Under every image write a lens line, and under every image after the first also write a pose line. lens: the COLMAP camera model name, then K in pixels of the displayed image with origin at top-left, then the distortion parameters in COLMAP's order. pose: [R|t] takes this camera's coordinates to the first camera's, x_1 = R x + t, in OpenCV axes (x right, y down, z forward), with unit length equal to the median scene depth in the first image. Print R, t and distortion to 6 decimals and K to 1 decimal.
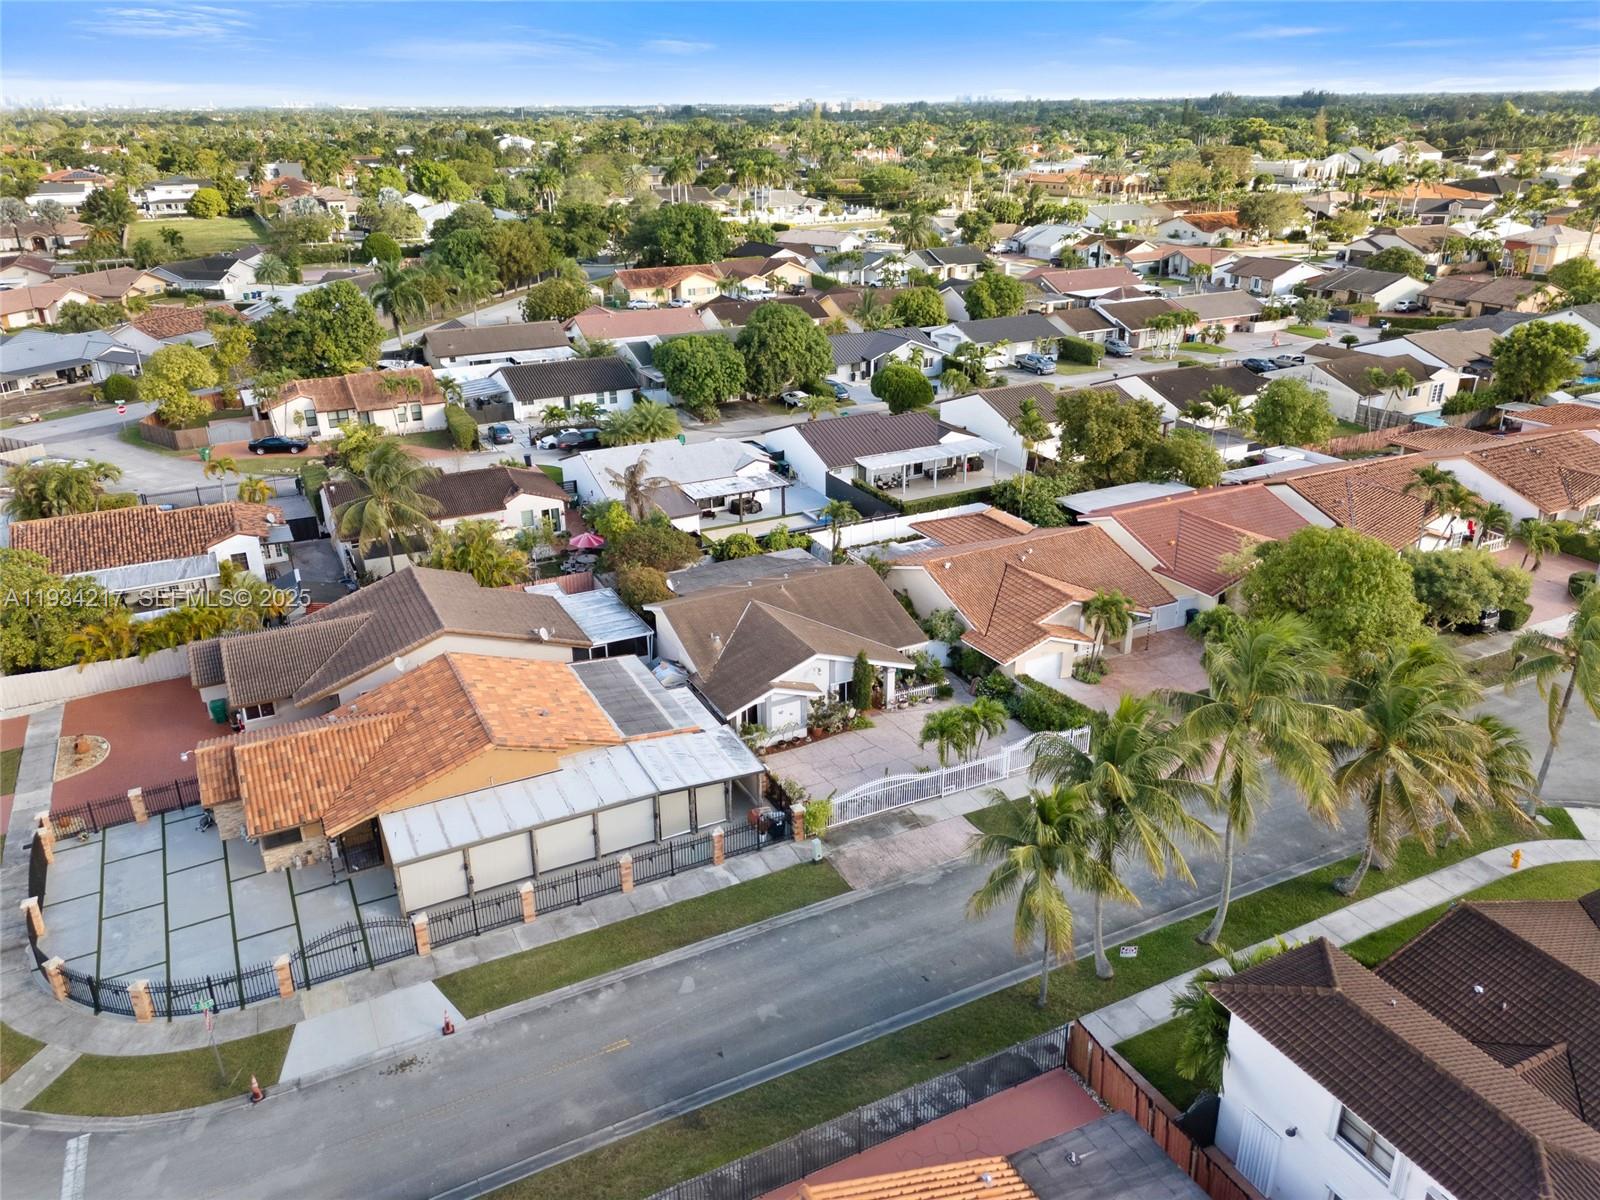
lens RADIAL K [[1169.9, 0, 800.0], [0, 1169.9, 600.0], [0, 0, 1]] dist [0.094189, -0.111270]
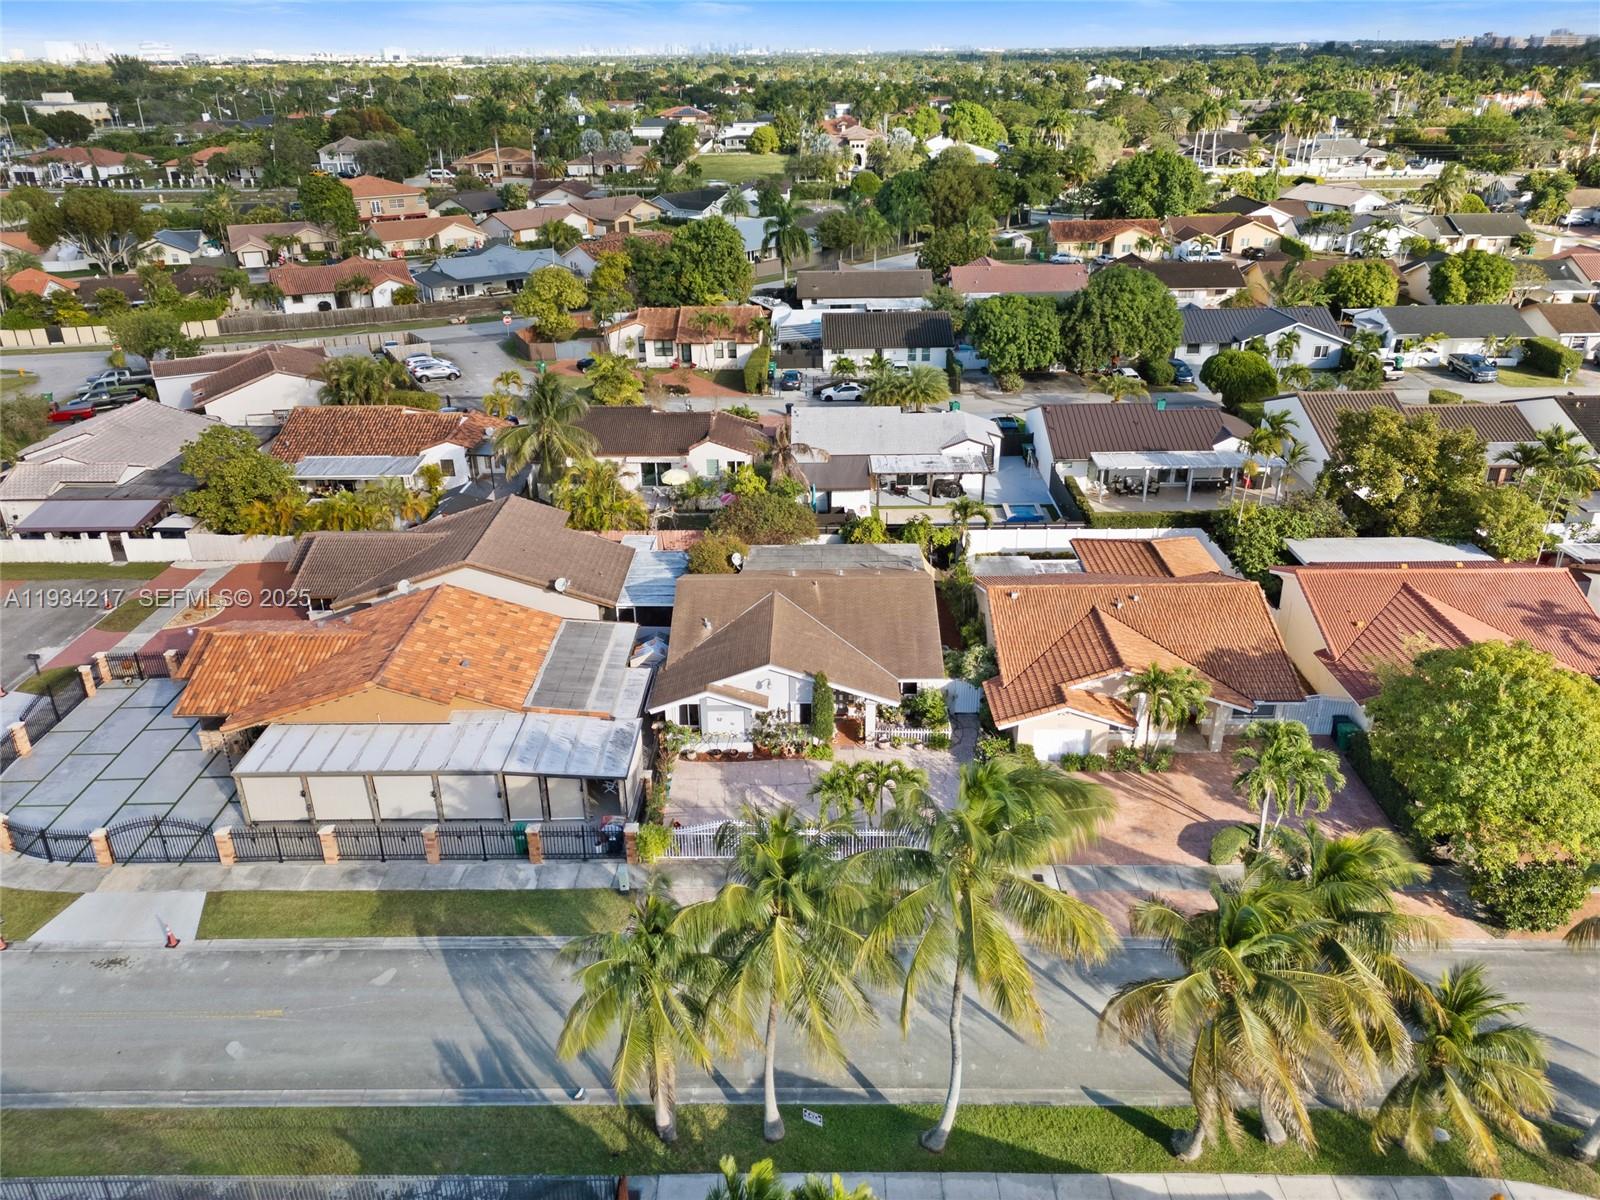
lens RADIAL K [[1175.2, 0, 807.6], [0, 1175.2, 602.6], [0, 0, 1]] dist [0.074363, -0.064348]
pose [[0.888702, 0.195100, -0.414904, 0.199444], [-0.177502, 0.980782, 0.080992, -0.038279], [0.422732, 0.001669, 0.906253, 0.103893]]
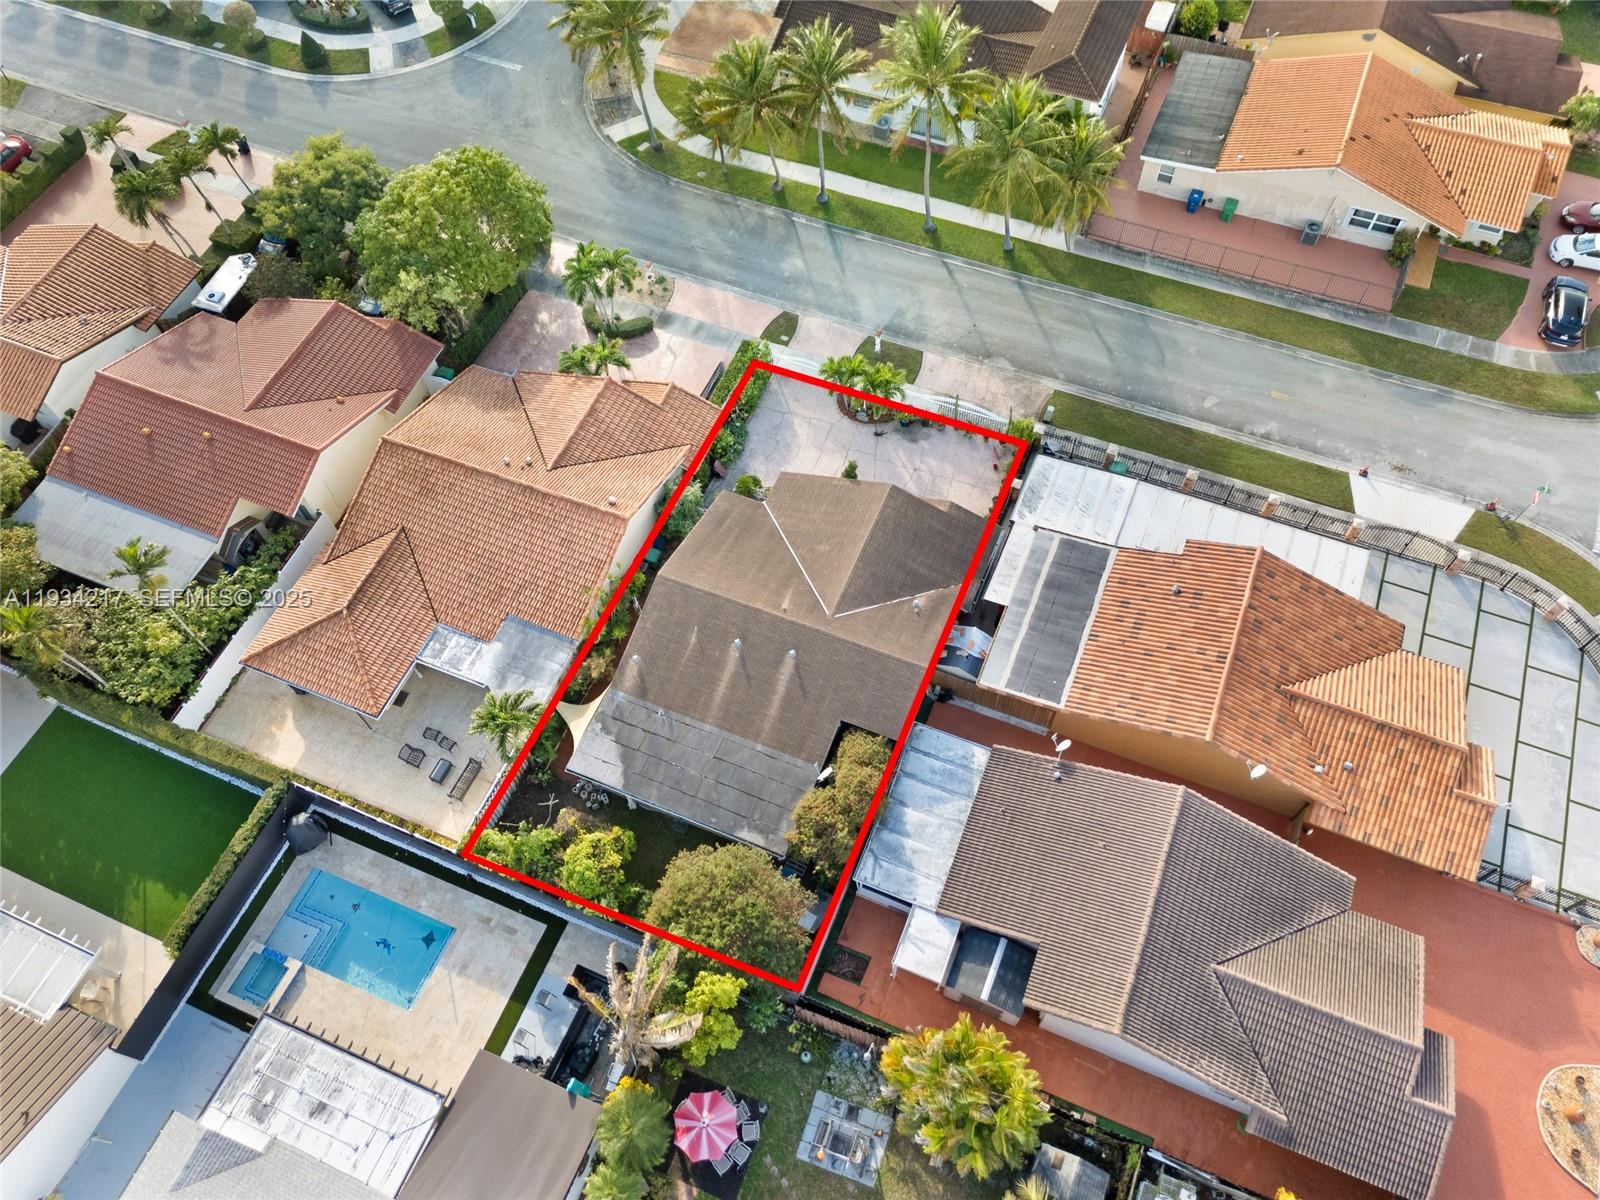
lens RADIAL K [[1205.0, 0, 801.6], [0, 1205.0, 596.5], [0, 0, 1]] dist [0.008546, -0.005078]
pose [[-0.647699, -0.636170, 0.419254, -0.200239], [0.339236, 0.251921, 0.906341, -0.415687], [-0.682206, 0.729262, 0.052642, 0.531565]]
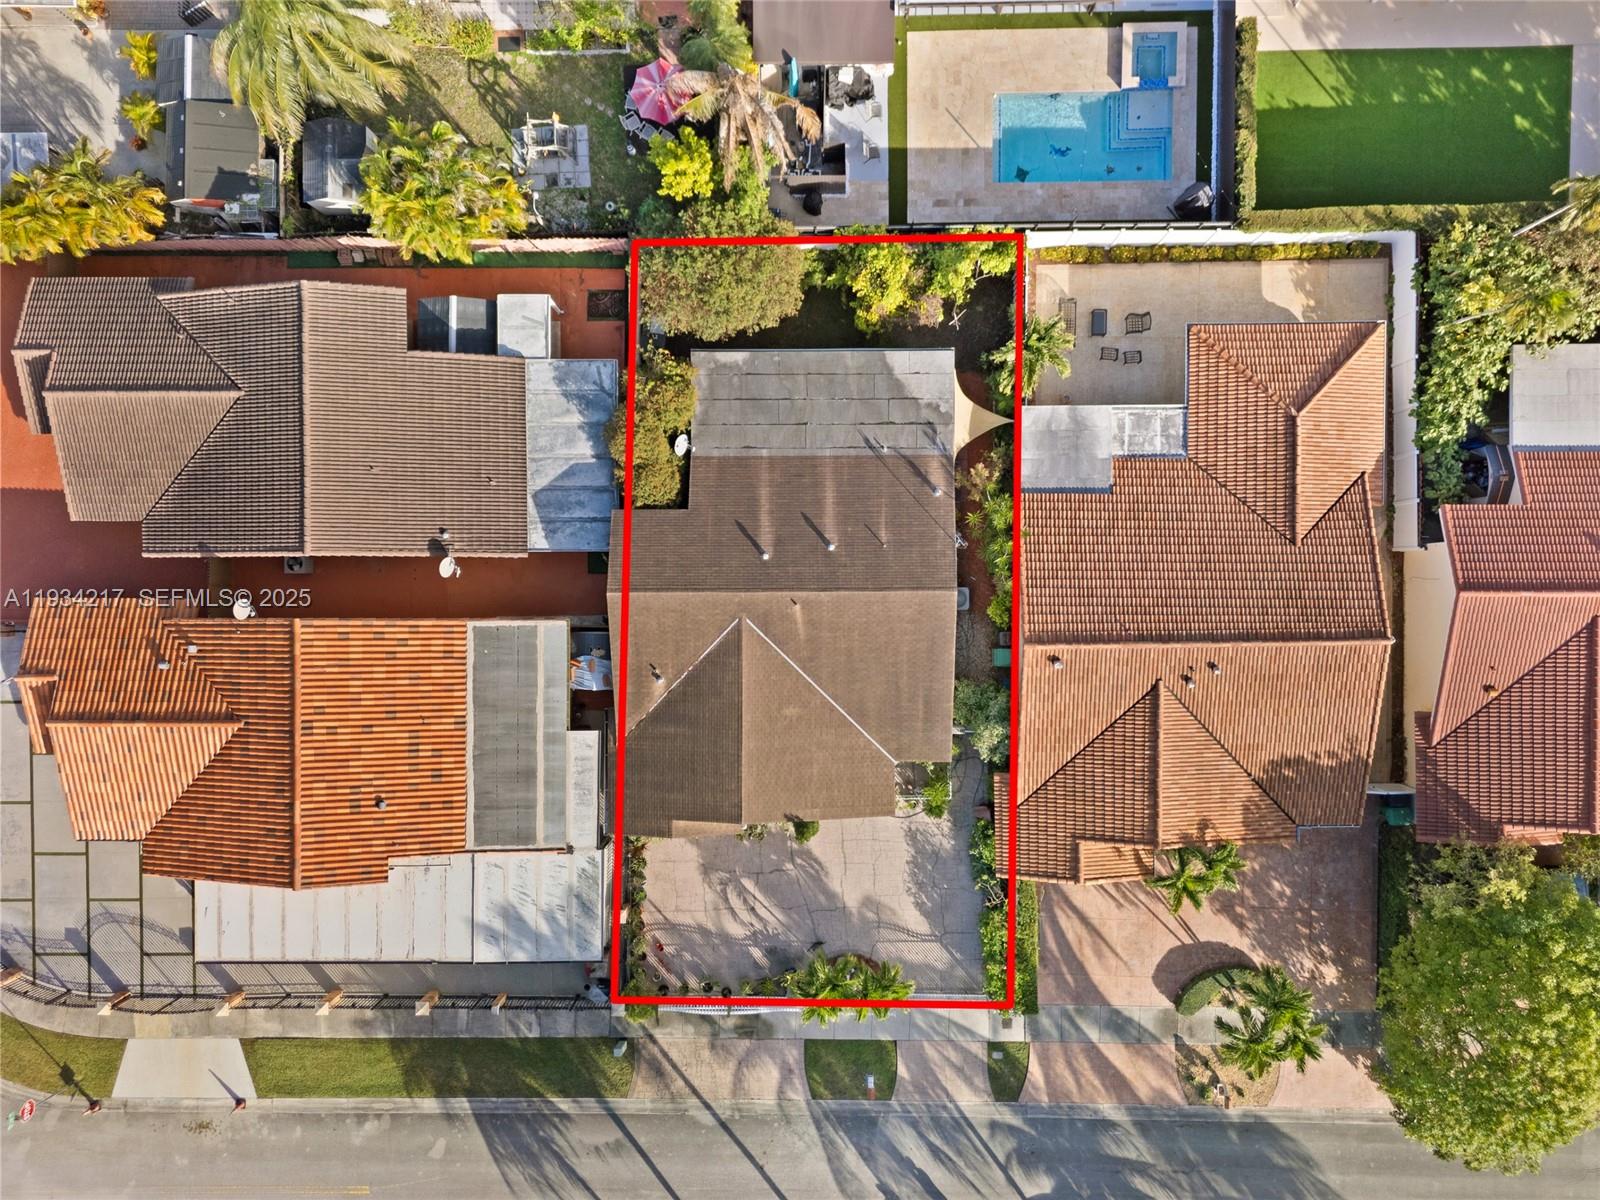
lens RADIAL K [[1205.0, 0, 801.6], [0, 1205.0, 596.5], [0, 0, 1]] dist [0.008546, -0.005078]
pose [[0.893064, 0.449930, 0.000550, -0.009240], [-0.173050, 0.342357, 0.923496, -0.359698], [0.415320, -0.824836, 0.383607, 0.420046]]
